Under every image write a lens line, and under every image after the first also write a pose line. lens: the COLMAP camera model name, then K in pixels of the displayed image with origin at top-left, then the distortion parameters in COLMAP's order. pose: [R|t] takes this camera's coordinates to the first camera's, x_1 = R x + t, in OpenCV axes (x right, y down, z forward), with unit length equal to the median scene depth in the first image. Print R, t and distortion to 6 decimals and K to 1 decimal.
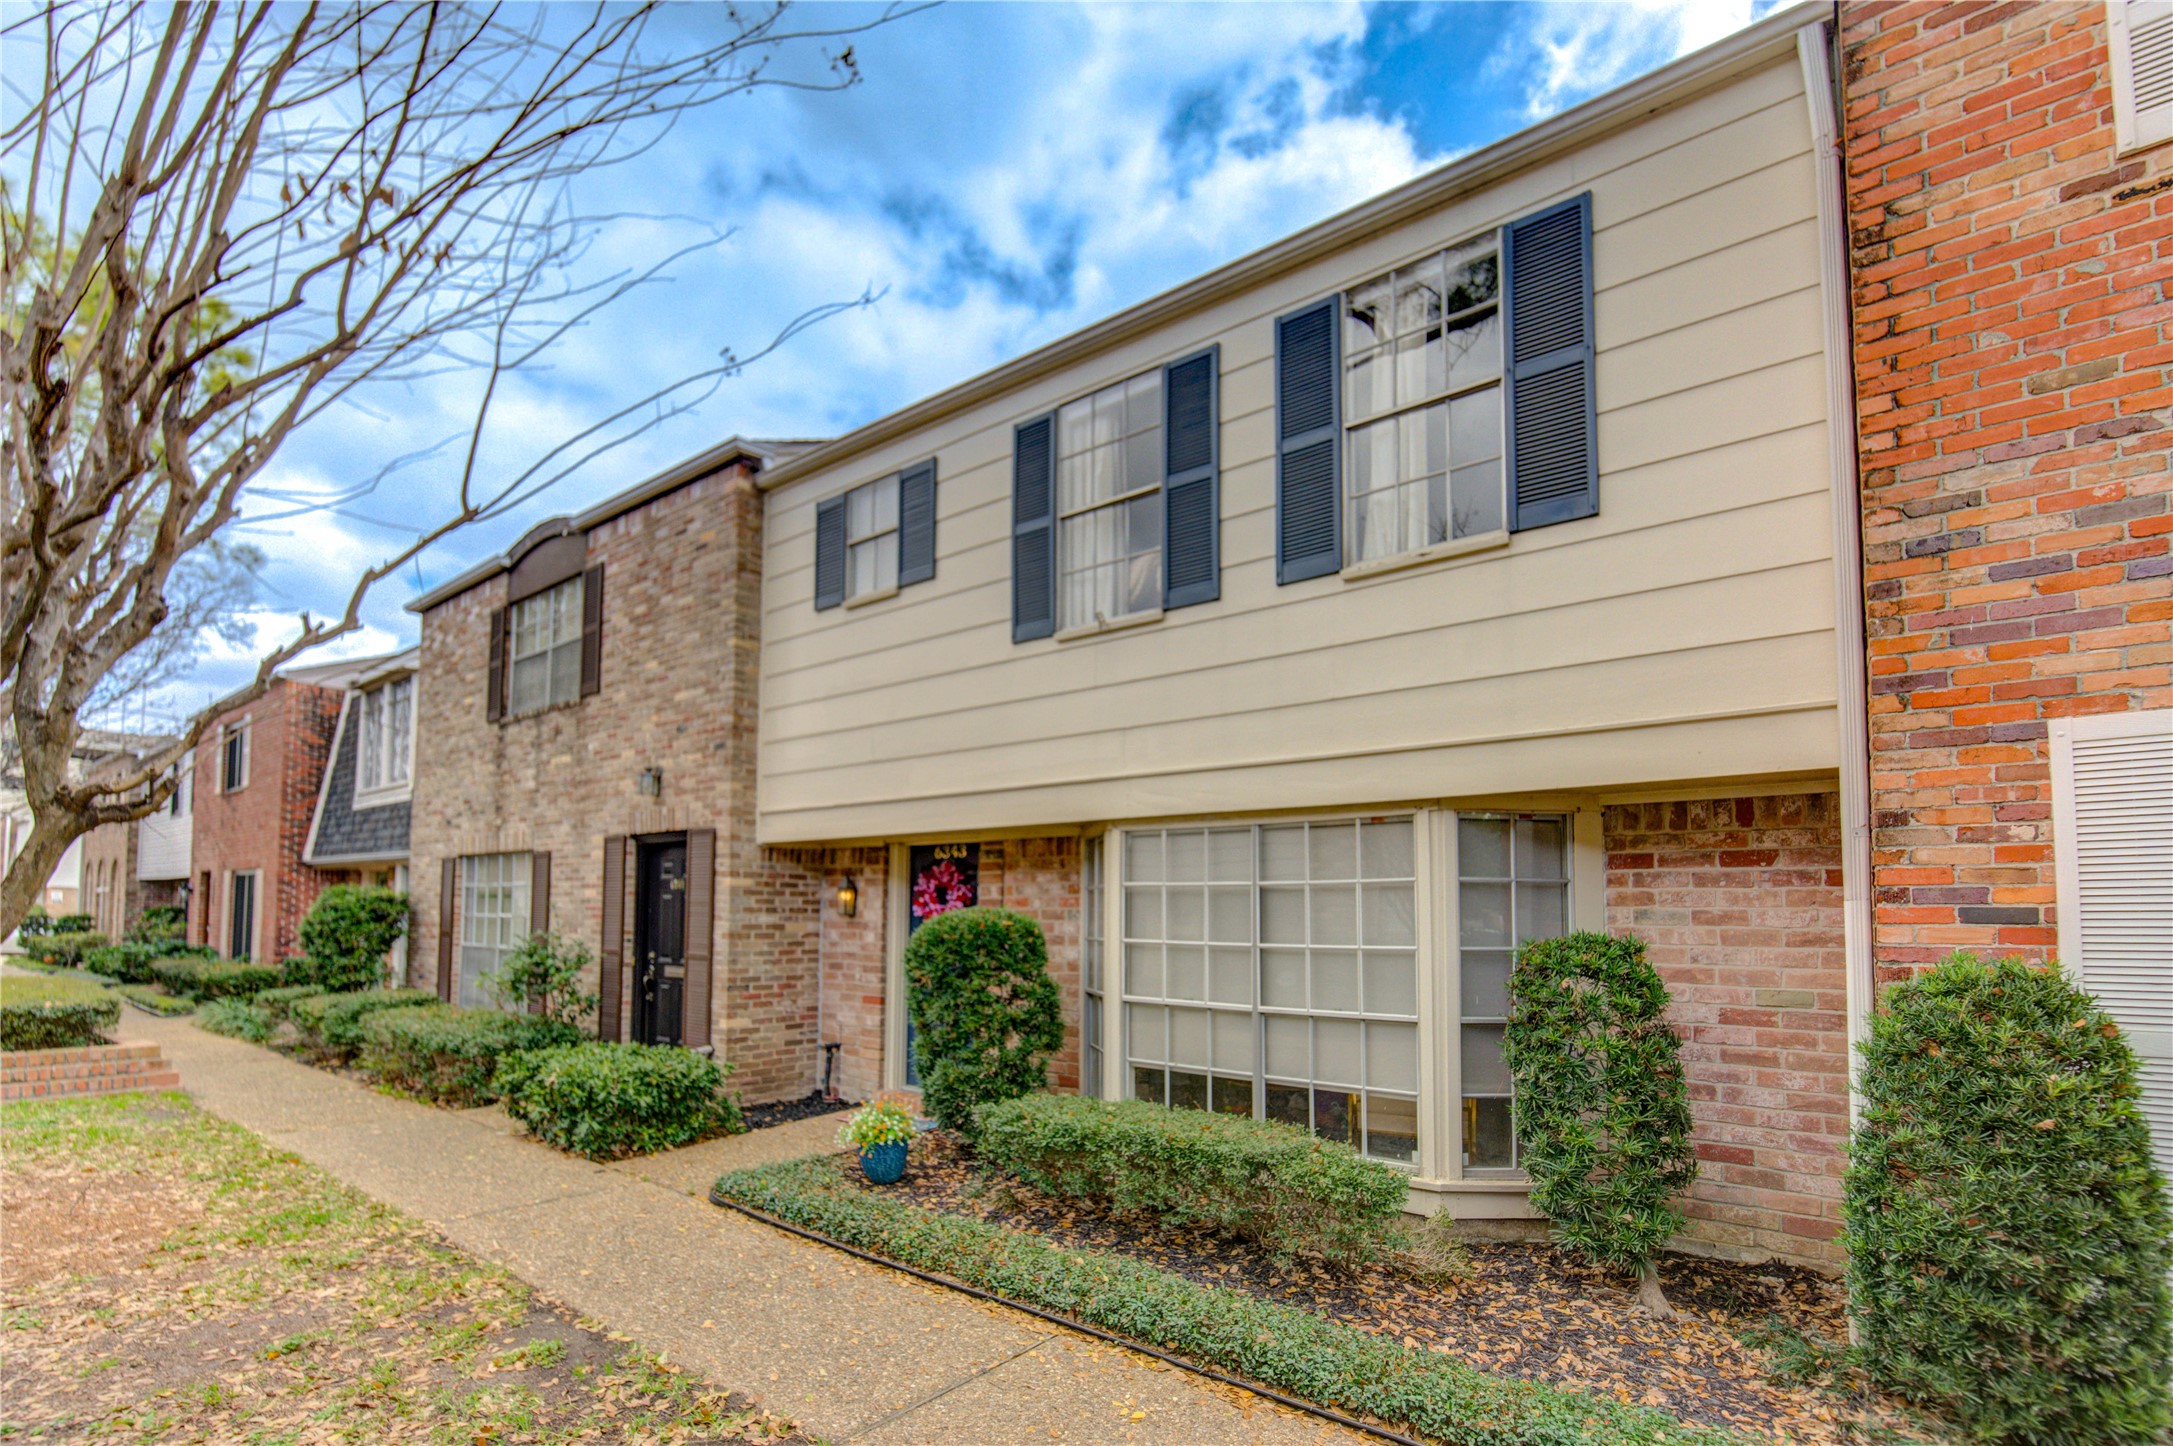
lens RADIAL K [[907.6, 0, 1012.3], [0, 907.6, 876.6], [0, 0, 1]] dist [-0.011224, -0.000165]
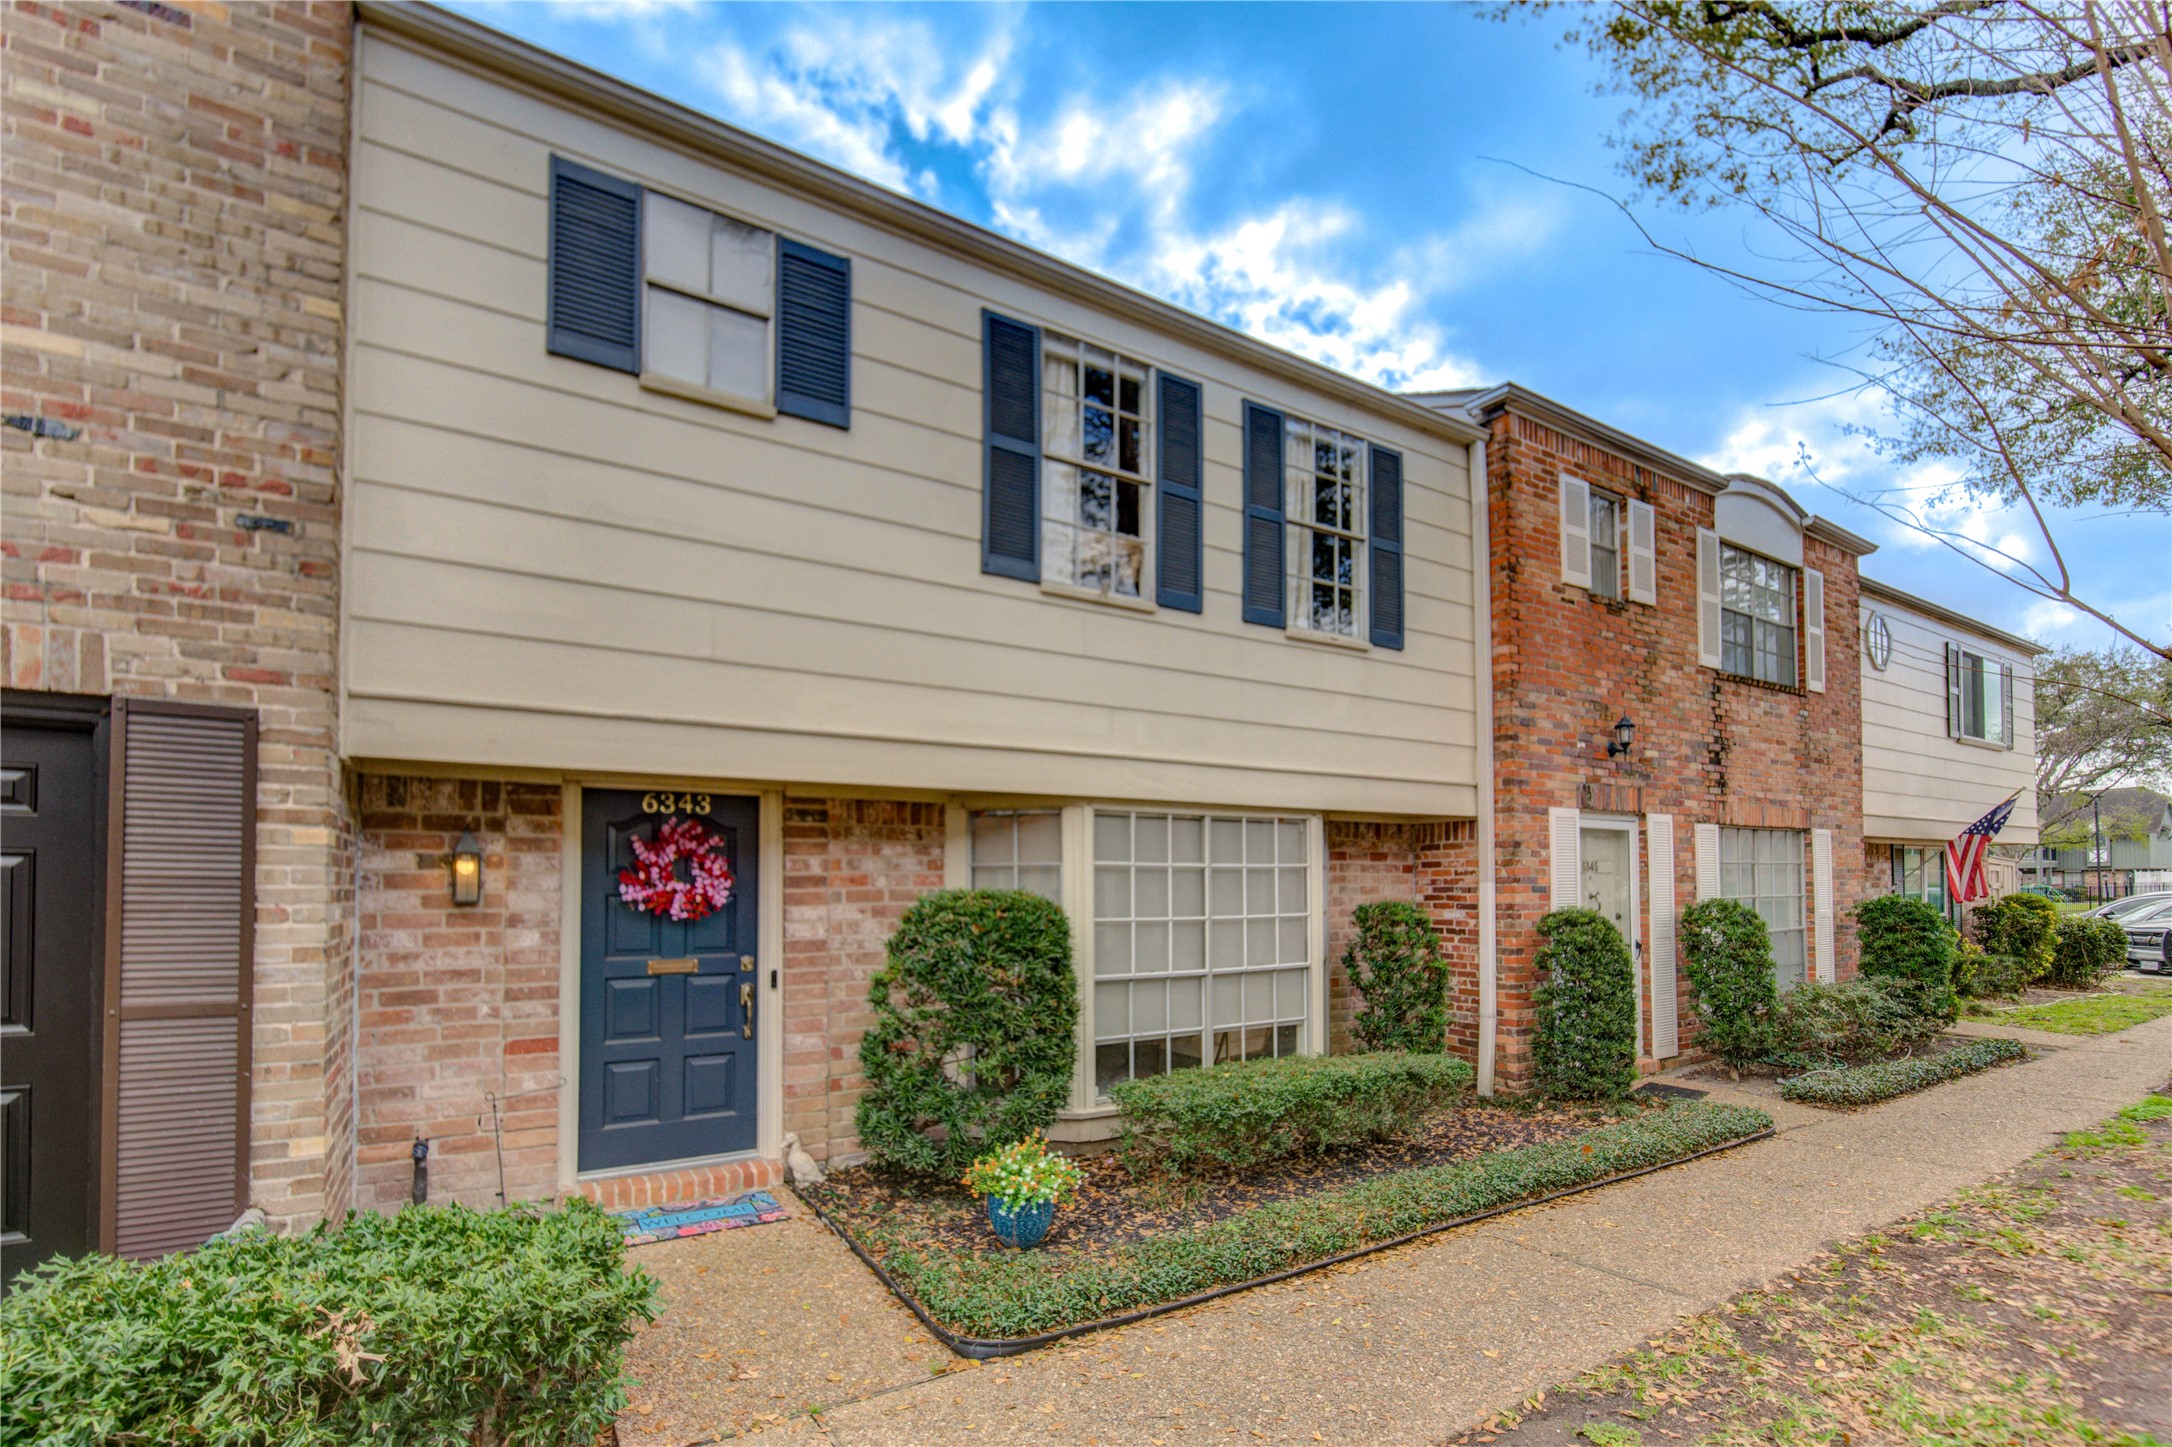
lens RADIAL K [[931.3, 0, 1122.6], [0, 931.3, 867.6], [0, 0, 1]] dist [-0.009471, 0.000202]
pose [[0.350127, 0.007763, 0.936670, -1.006004], [-0.033901, 0.999416, 0.004389, 0.009387], [-0.936088, -0.033291, 0.350186, 0.761866]]
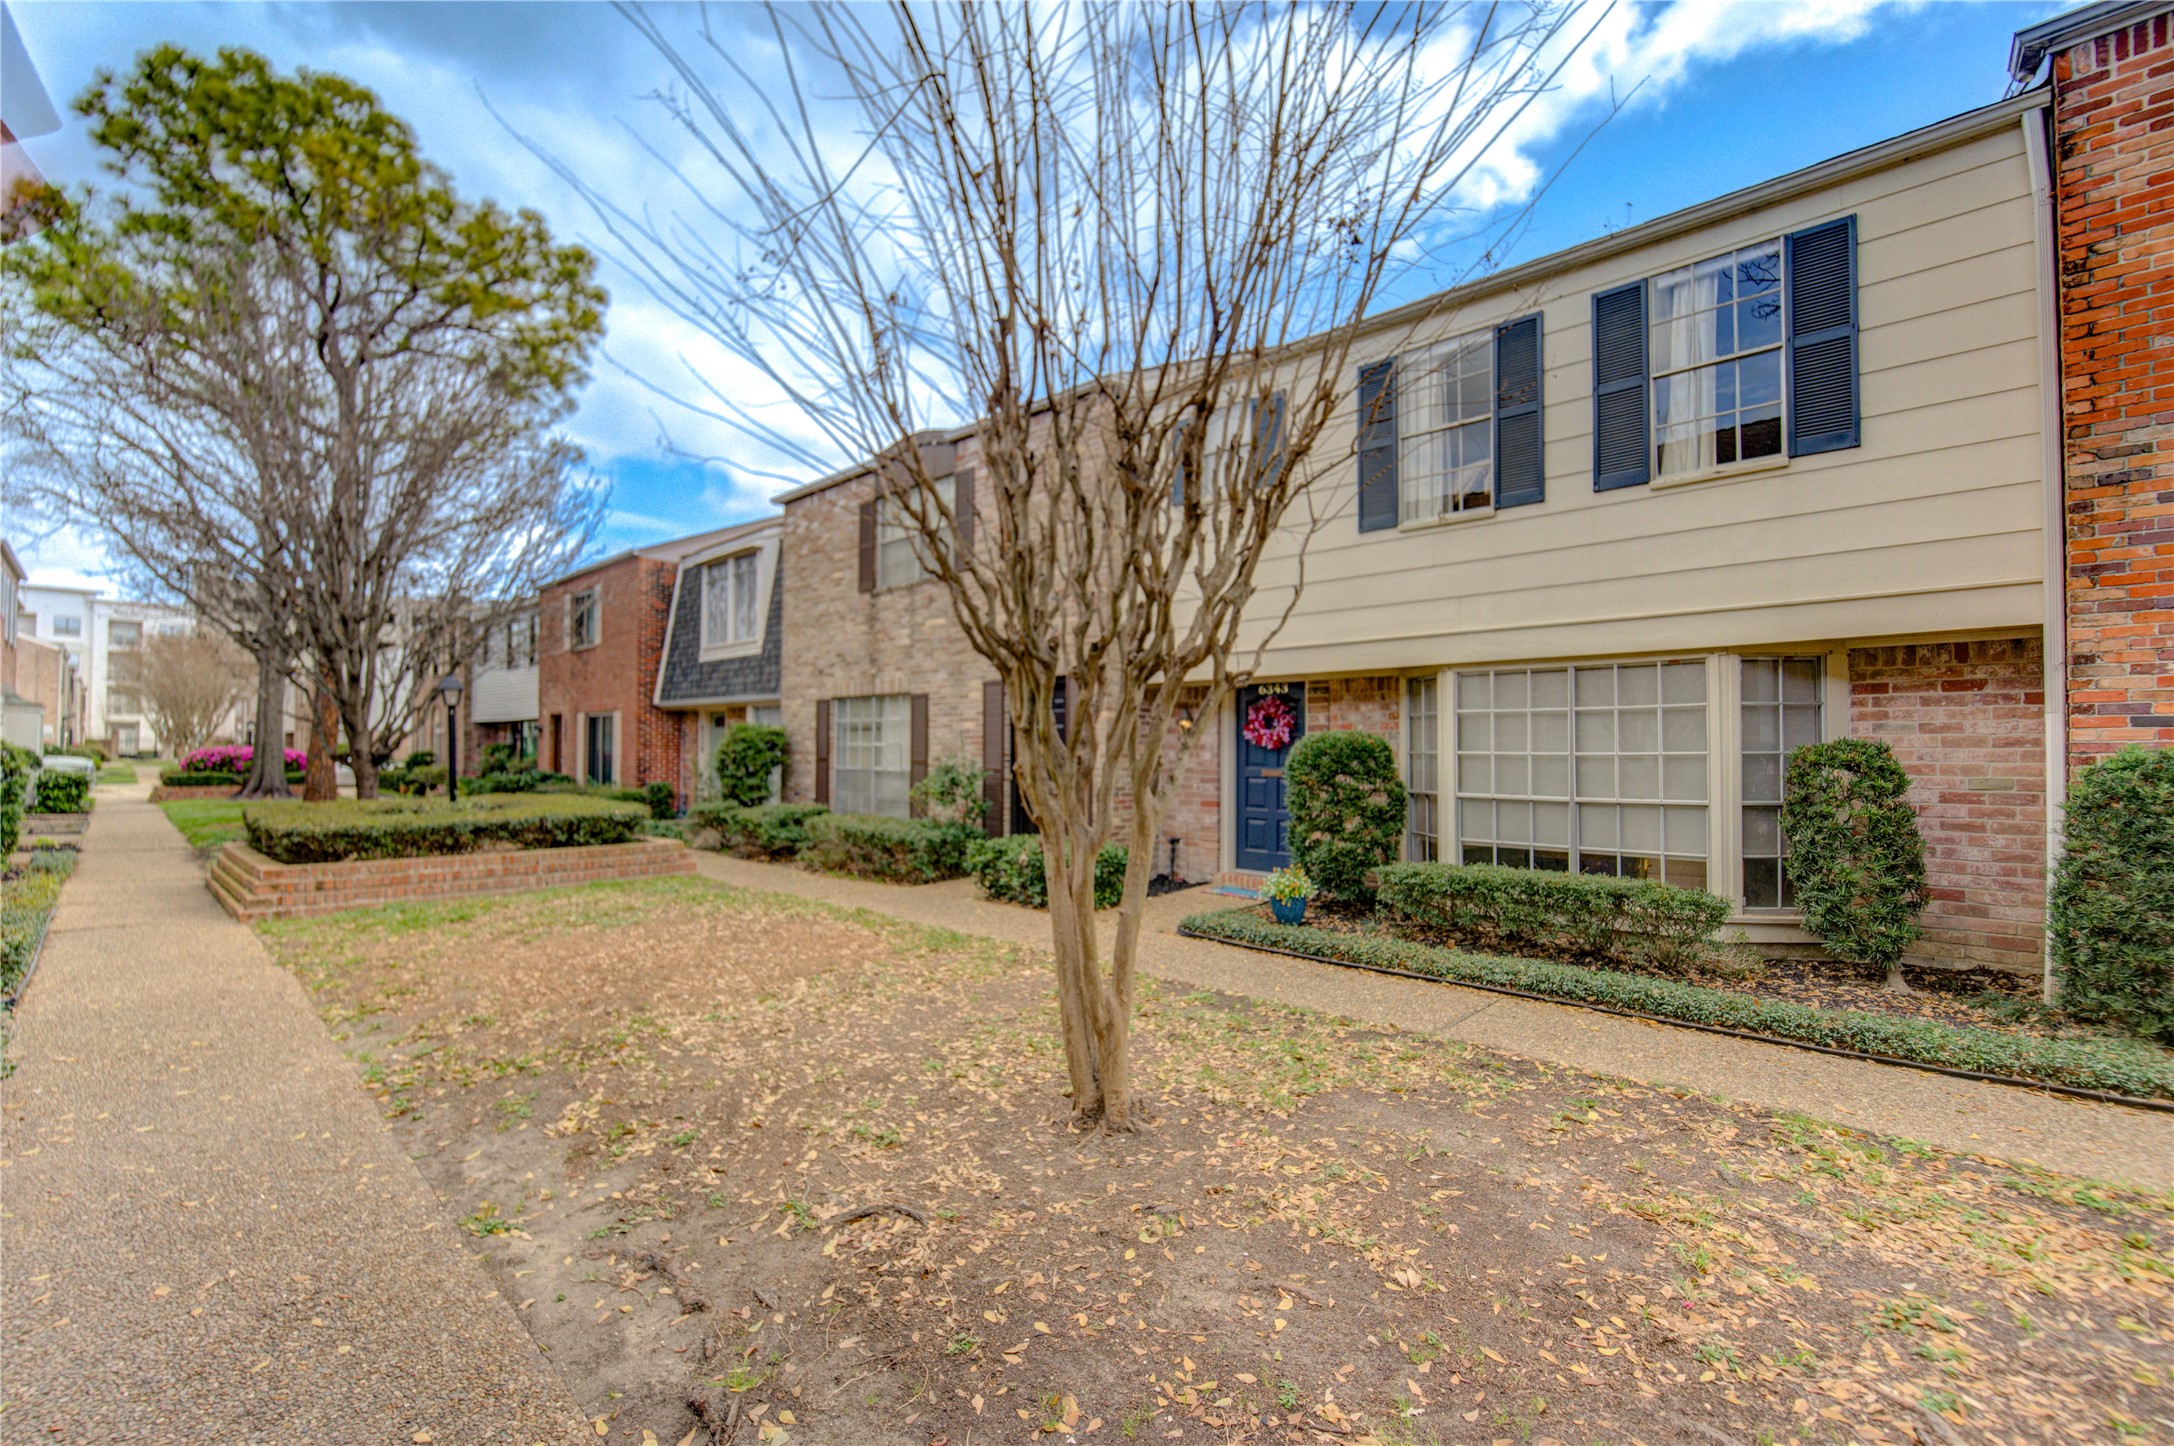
lens RADIAL K [[843.5, 0, 1083.1], [0, 843.5, 736.8], [0, 0, 1]] dist [-0.010497, -0.000164]
pose [[0.997282, -0.012935, -0.072539, -0.426490], [0.015274, 0.999378, 0.031785, -0.002331], [0.072083, -0.032806, 0.996859, -0.369700]]
